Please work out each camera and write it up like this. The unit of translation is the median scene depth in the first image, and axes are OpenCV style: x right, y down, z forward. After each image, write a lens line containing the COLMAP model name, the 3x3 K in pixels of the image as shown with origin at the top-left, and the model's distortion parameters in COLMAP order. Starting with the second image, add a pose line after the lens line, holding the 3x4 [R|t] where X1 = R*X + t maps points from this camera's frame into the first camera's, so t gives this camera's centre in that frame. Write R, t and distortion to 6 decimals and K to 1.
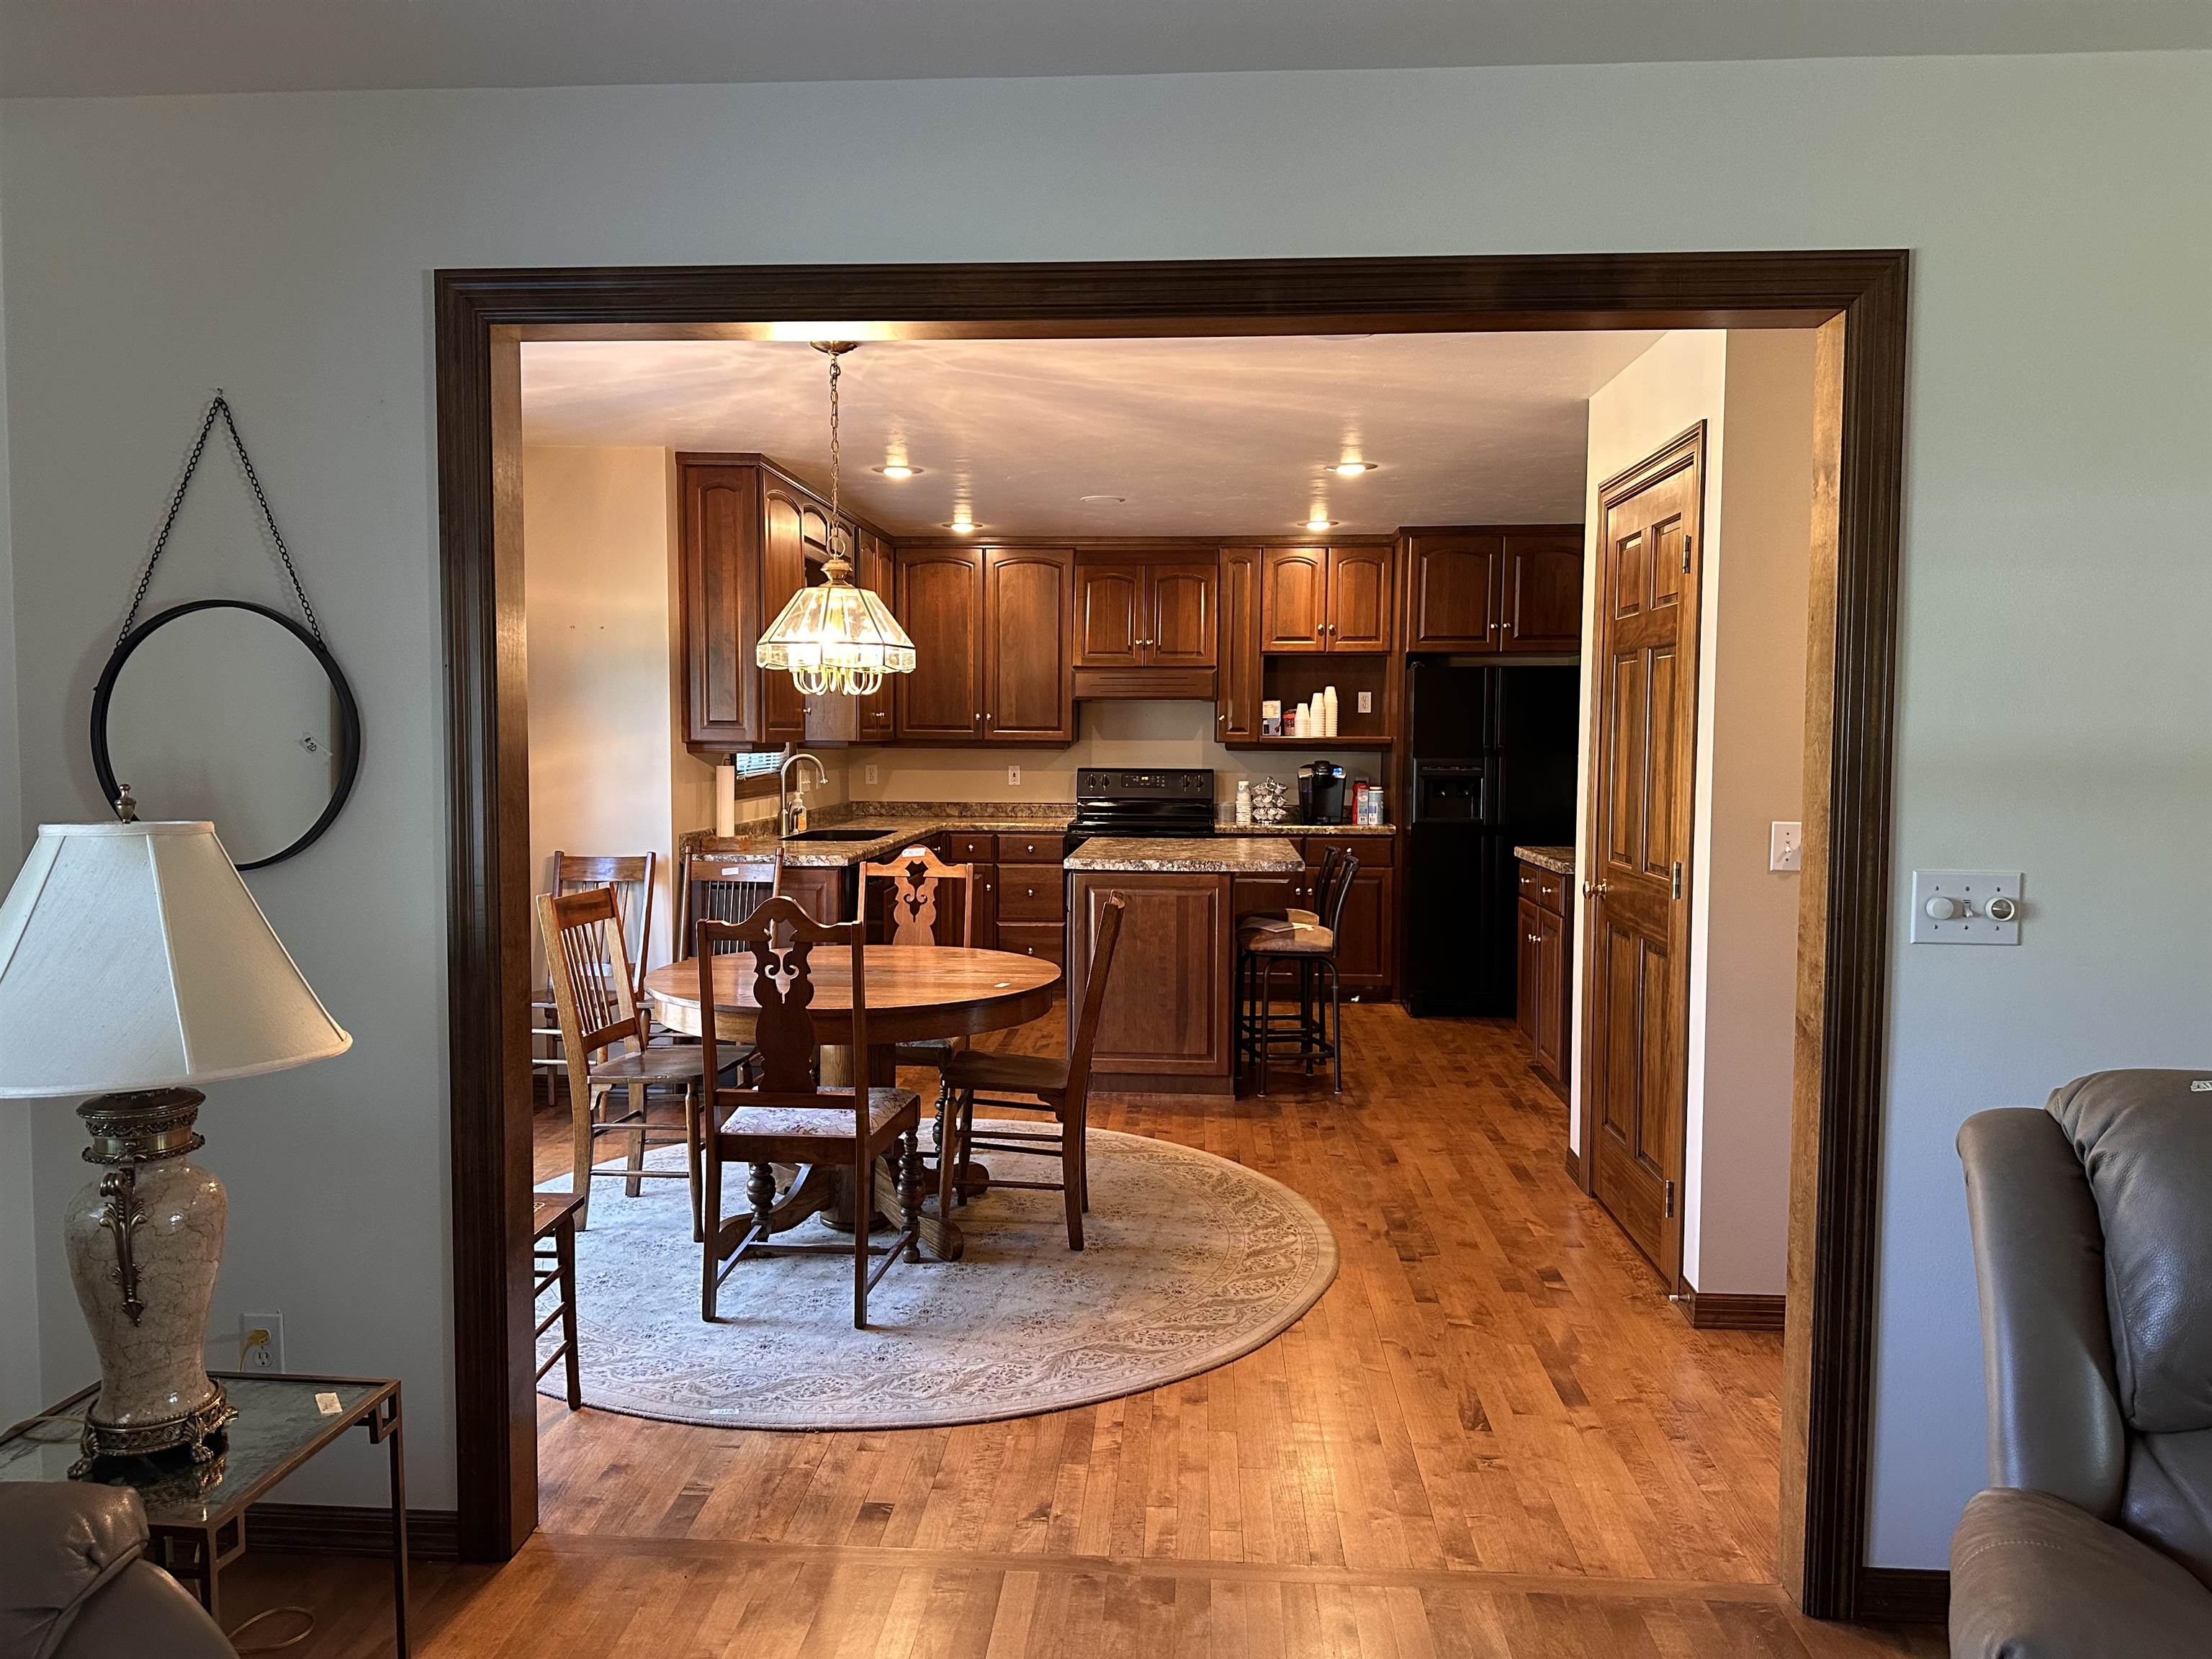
lens RADIAL K [[1509.4, 0, 1090.8], [0, 1509.4, 818.0], [0, 0, 1]] dist [0.207753, -0.000620]
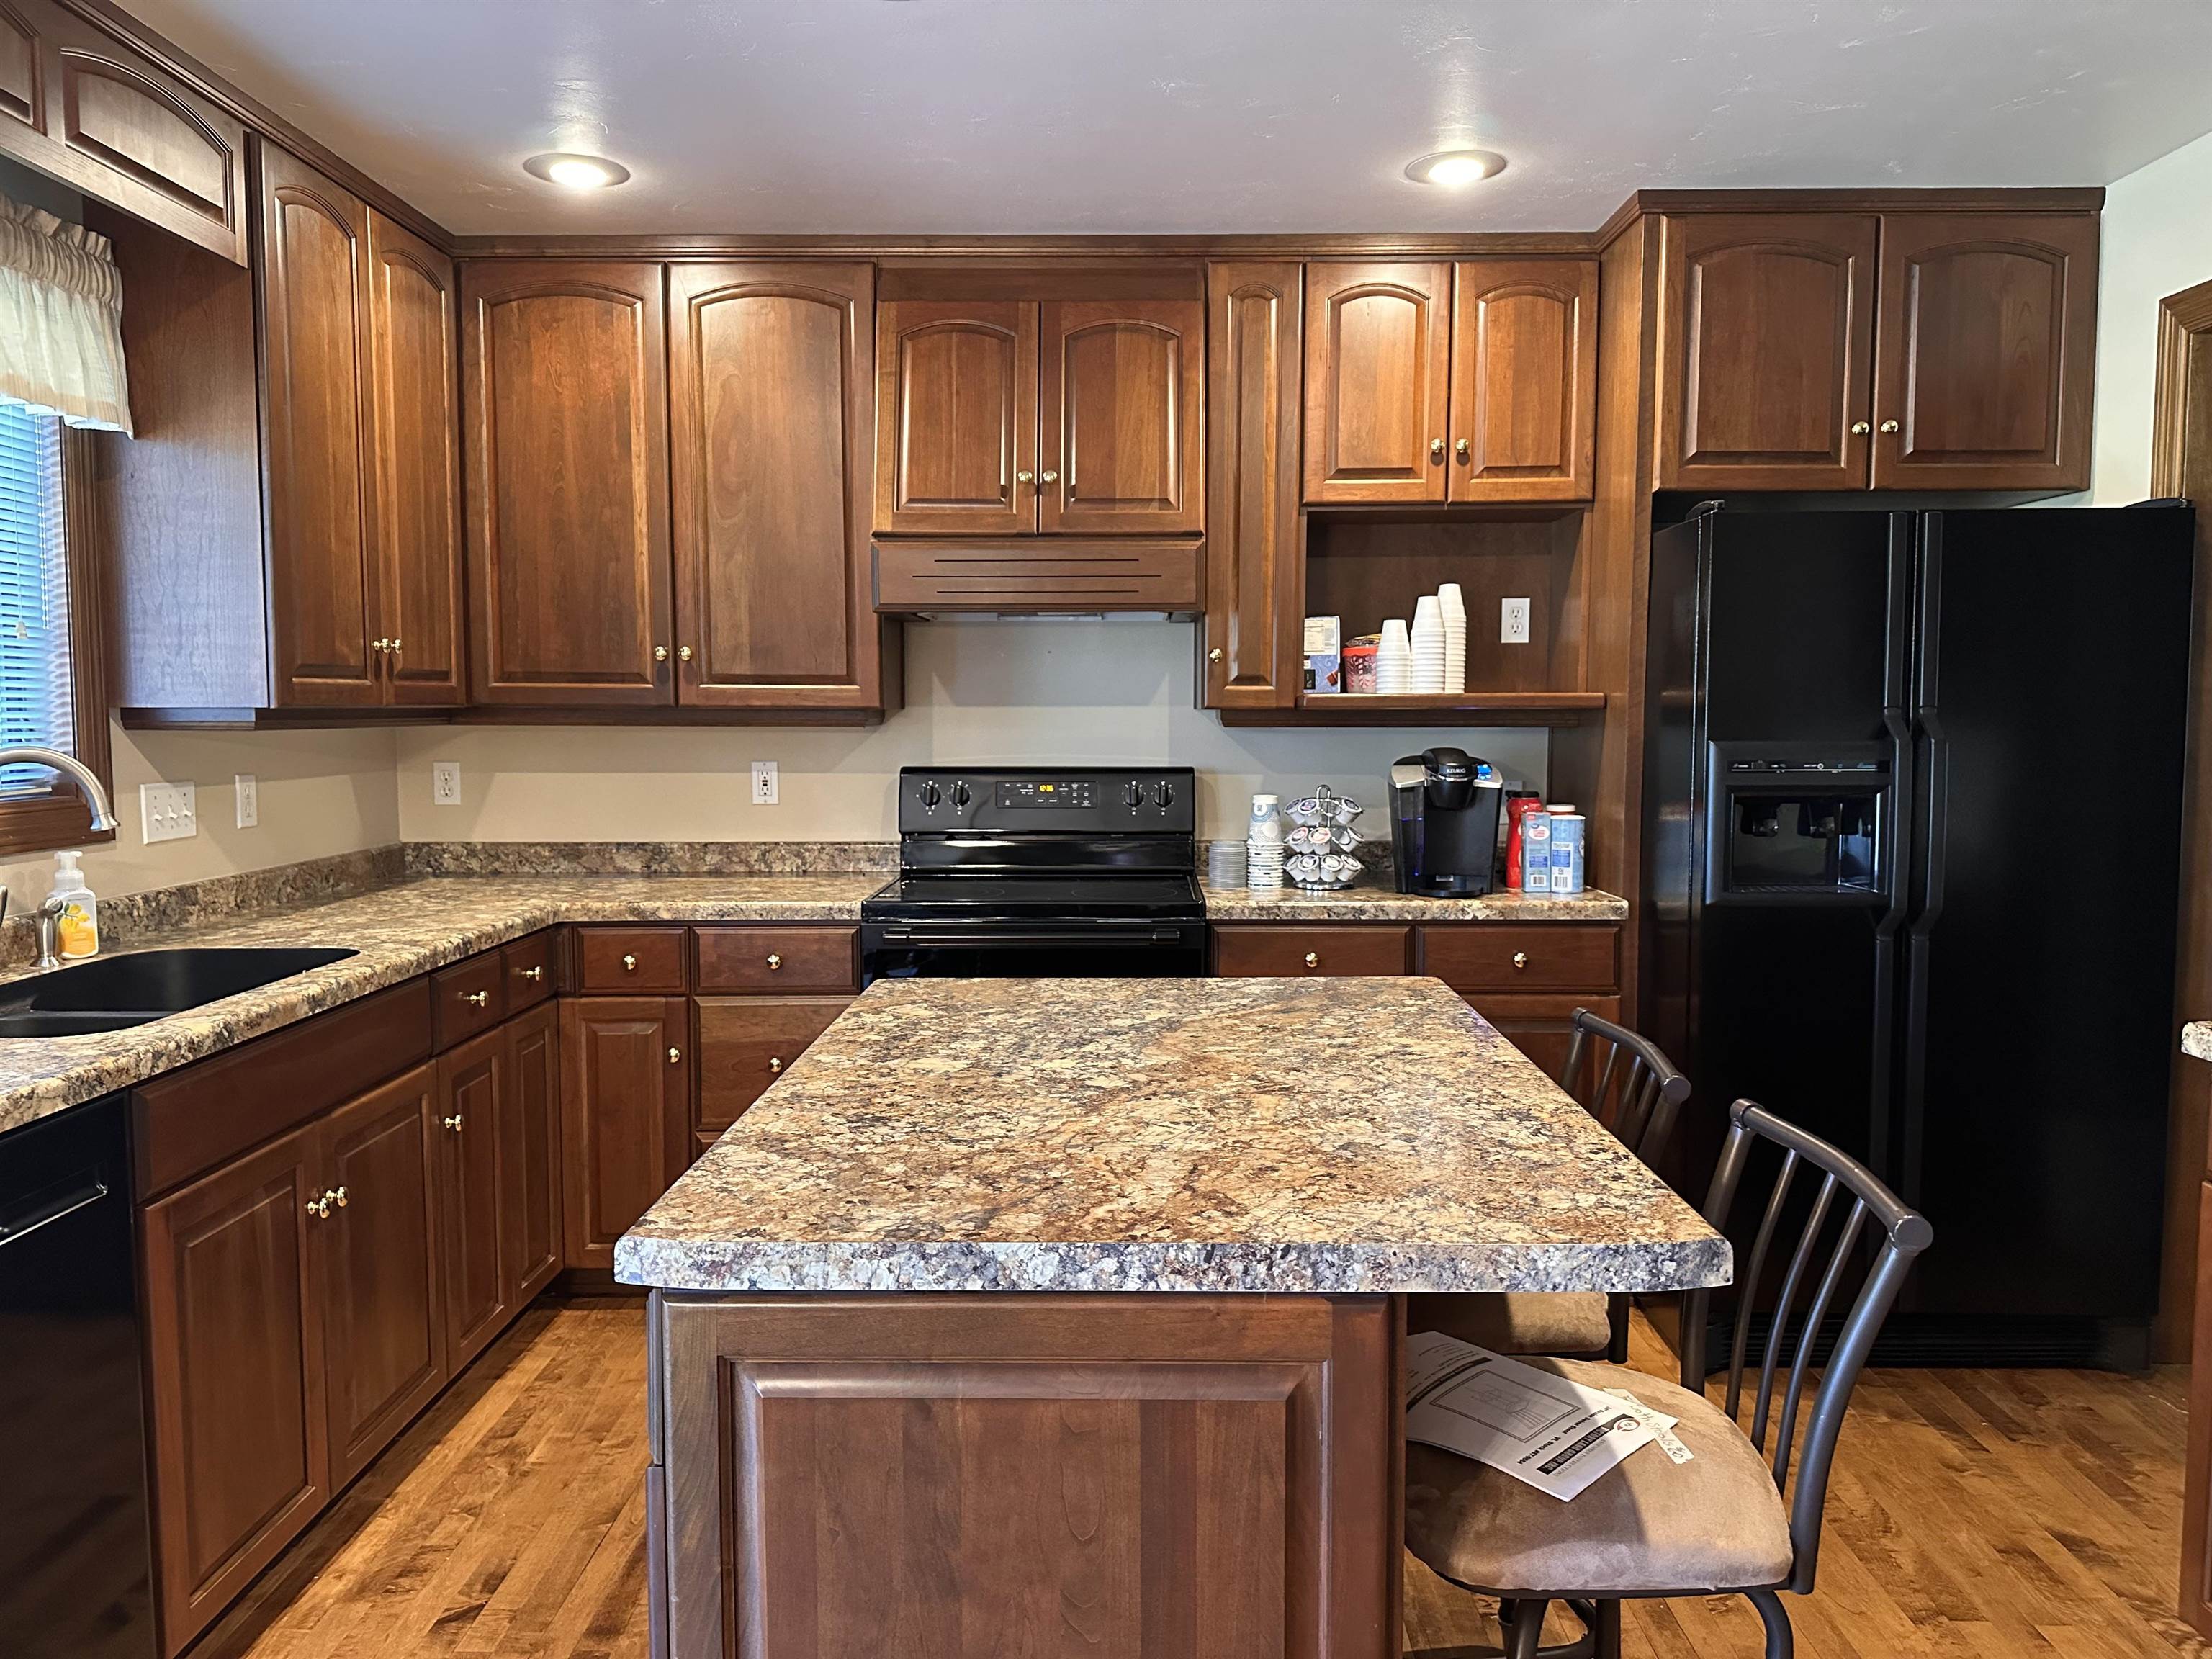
lens RADIAL K [[1511.4, 0, 1119.2], [0, 1511.4, 842.9], [0, 0, 1]] dist [0.044846, -0.002361]
pose [[0.997798, -0.012226, 0.065191, 0.032748], [0.010117, 0.999418, 0.032587, -0.028696], [-0.065551, -0.031856, 0.997341, 0.637686]]
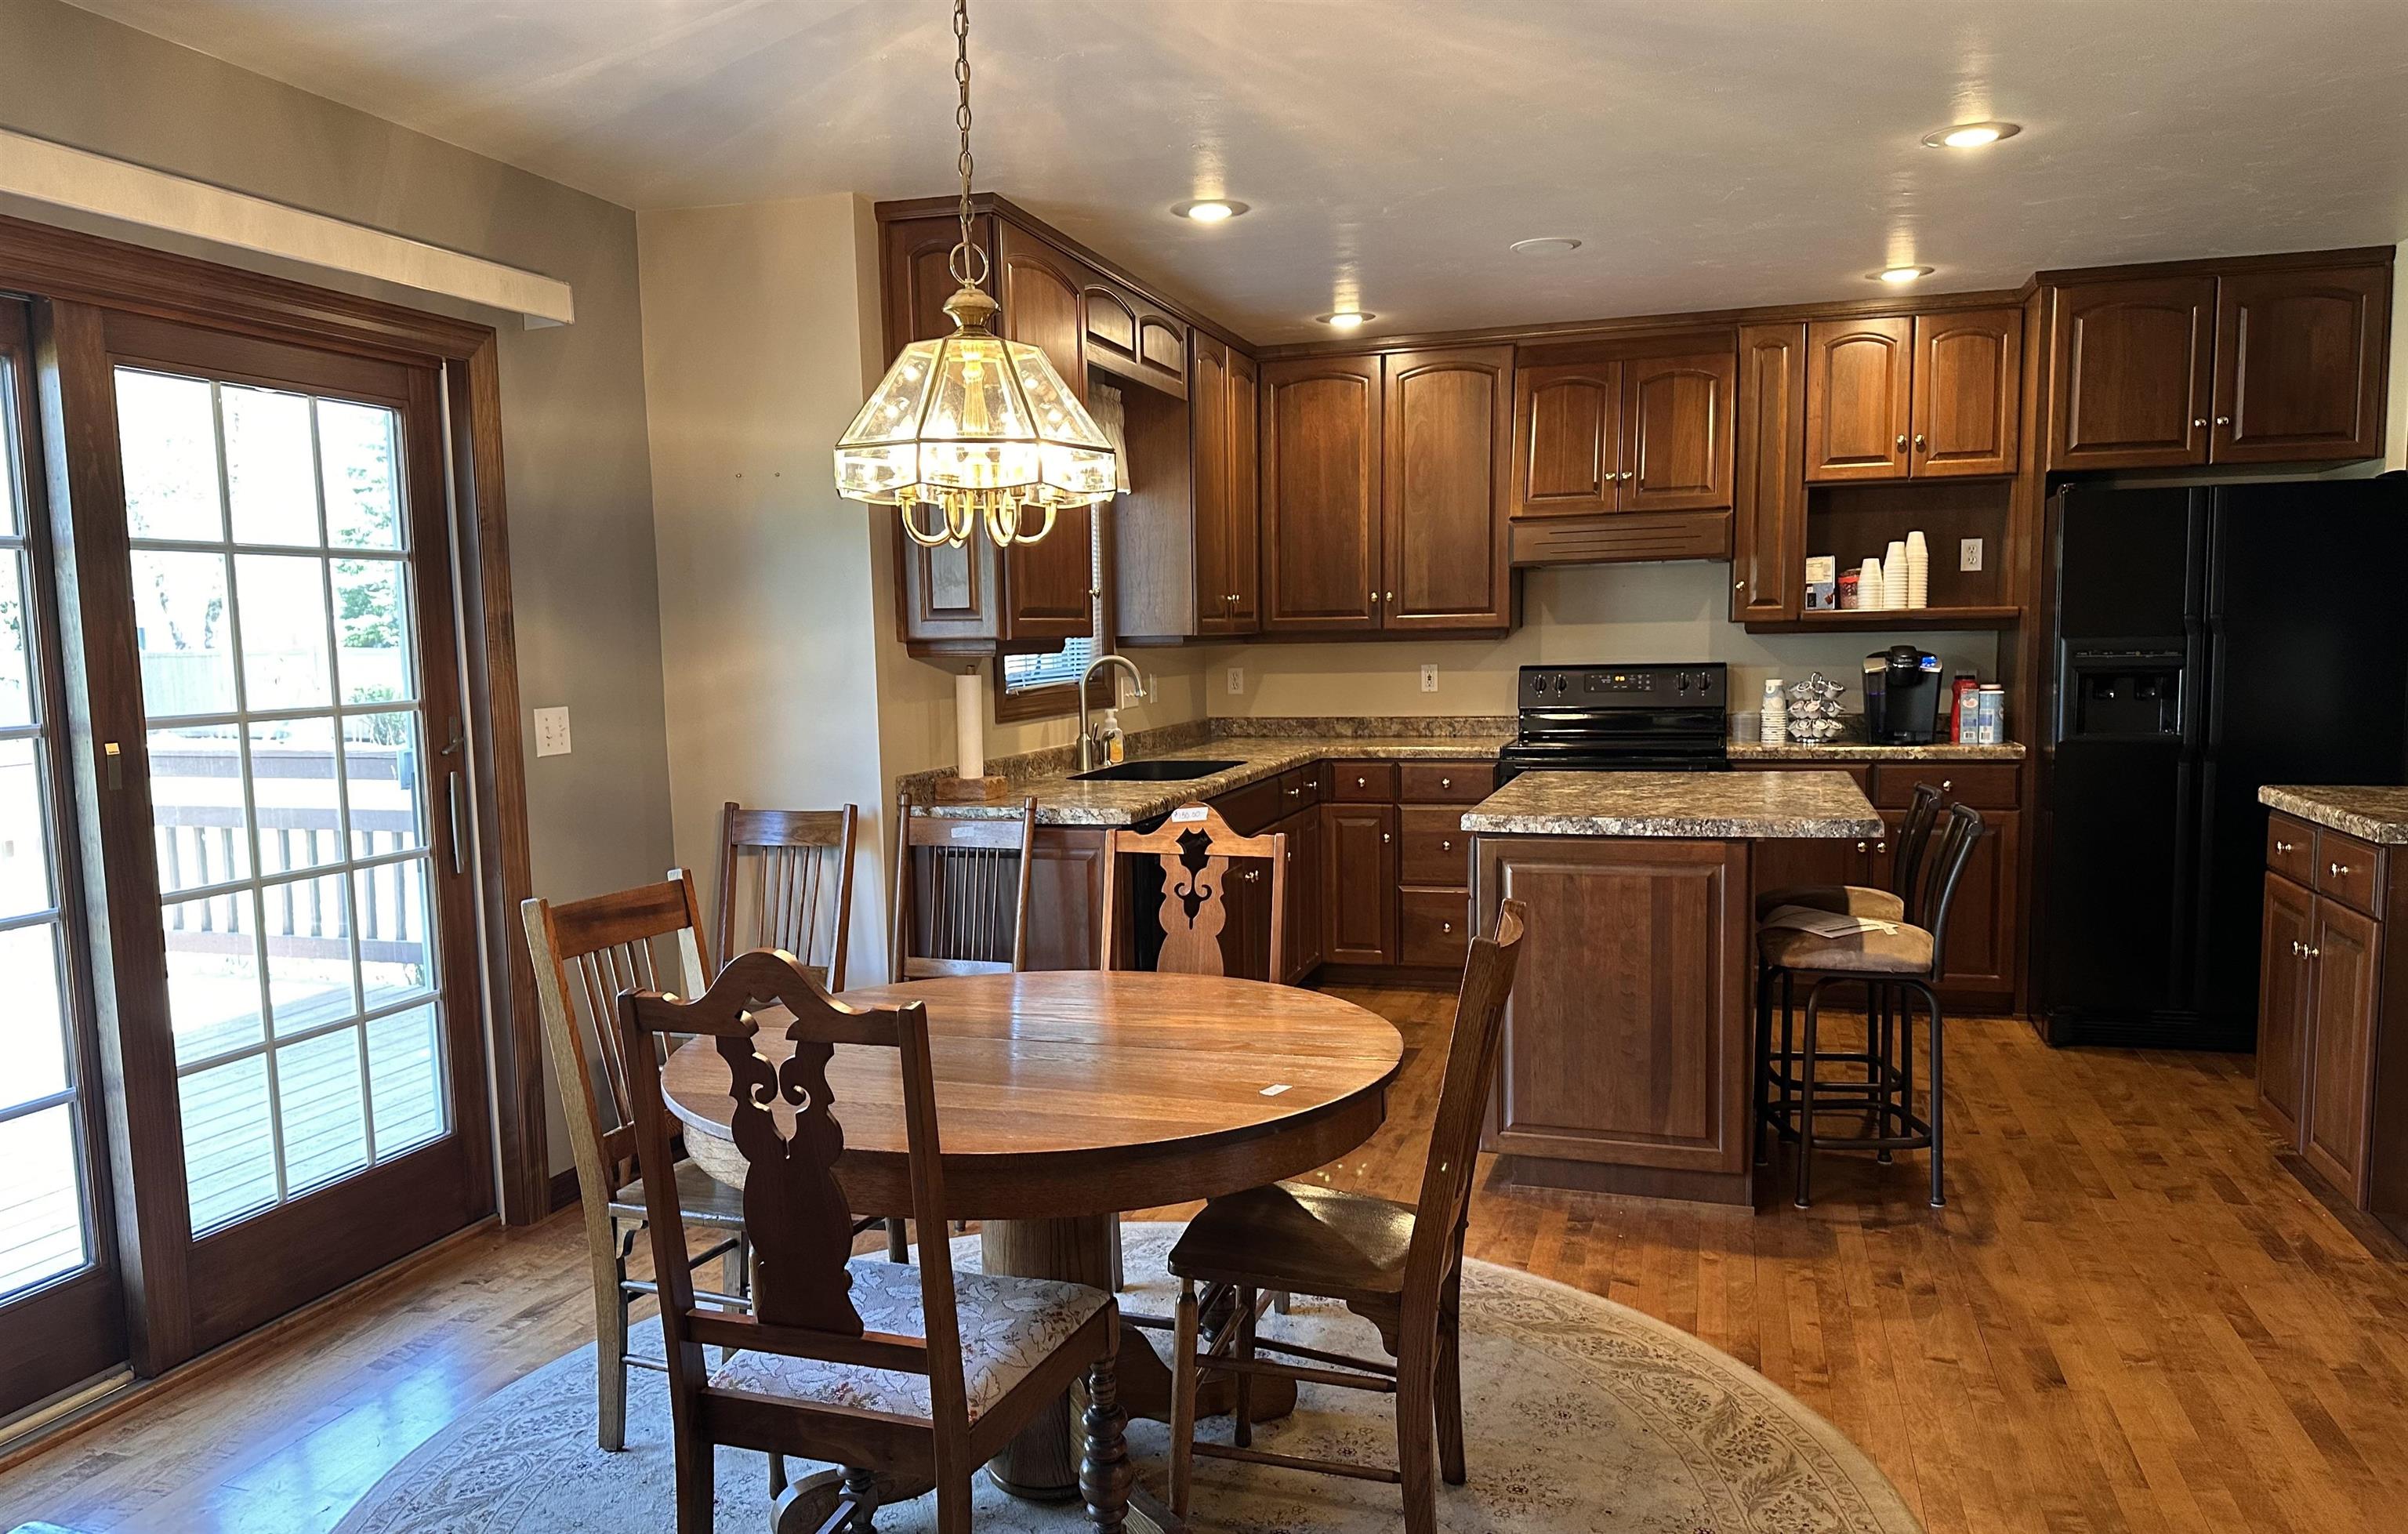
lens RADIAL K [[1652.6, 0, 1194.1], [0, 1652.6, 811.2], [0, 0, 1]] dist [0.132558, -0.205801]
pose [[0.972841, 0.000607, -0.231473, 0.026847], [0.011860, 0.998552, 0.052465, -0.009418], [0.231170, -0.053786, 0.971426, 0.254231]]
